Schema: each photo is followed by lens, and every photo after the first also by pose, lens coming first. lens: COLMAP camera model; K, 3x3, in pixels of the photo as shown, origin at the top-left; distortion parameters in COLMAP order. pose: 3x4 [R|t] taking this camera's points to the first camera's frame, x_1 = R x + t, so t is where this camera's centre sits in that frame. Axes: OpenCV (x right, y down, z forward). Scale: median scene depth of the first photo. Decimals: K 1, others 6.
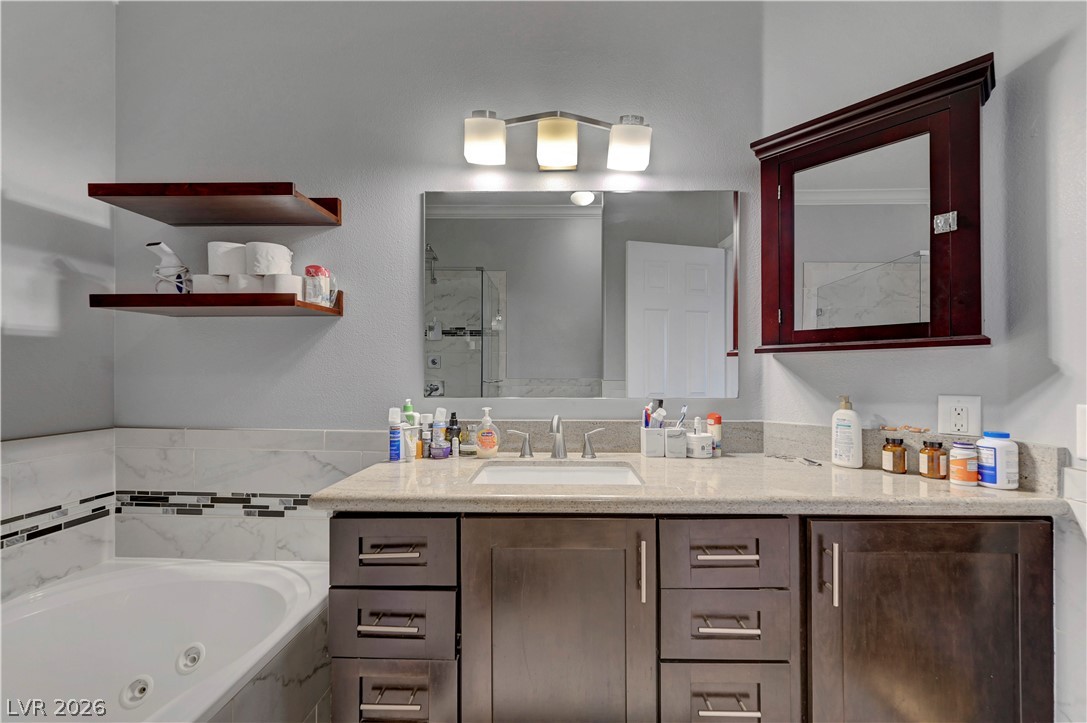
lens RADIAL K [[461.7, 0, 545.1], [0, 461.7, 373.8], [0, 0, 1]] dist [-0.001802, -0.000014]
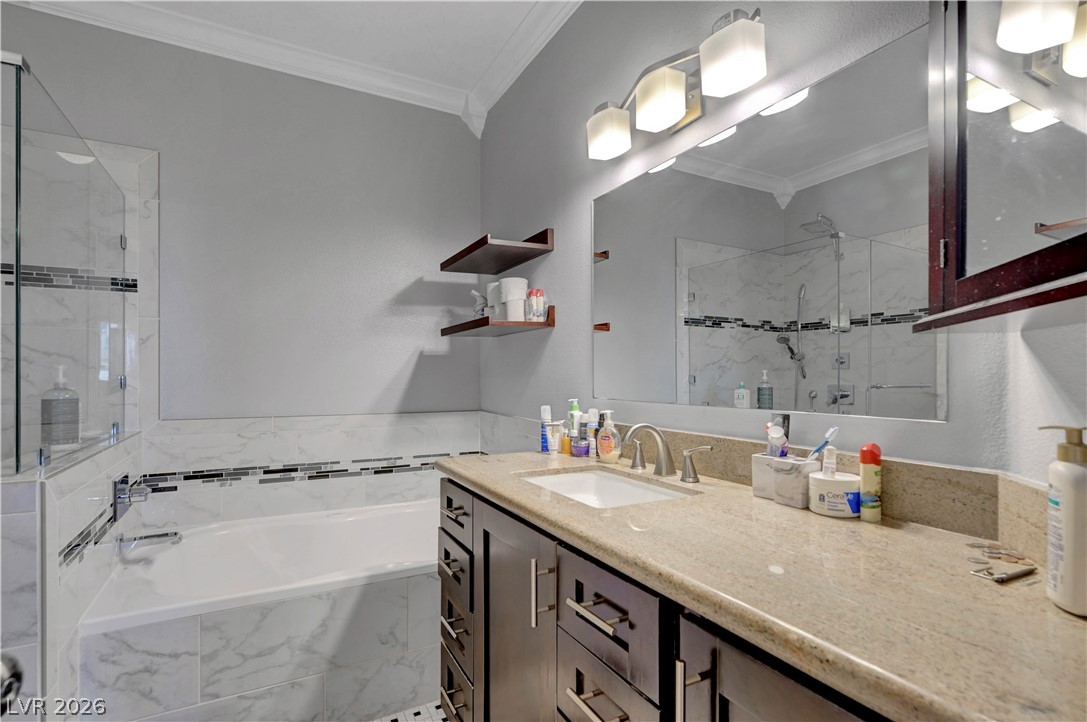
lens RADIAL K [[526.1, 0, 548.5], [0, 526.1, 371.9], [0, 0, 1]] dist [0.001885, -0.000043]
pose [[0.482803, -0.009263, -0.875680, 0.761286], [-0.000016, 0.999944, -0.010586, 0.004909], [0.875729, 0.005124, 0.482776, 0.356599]]
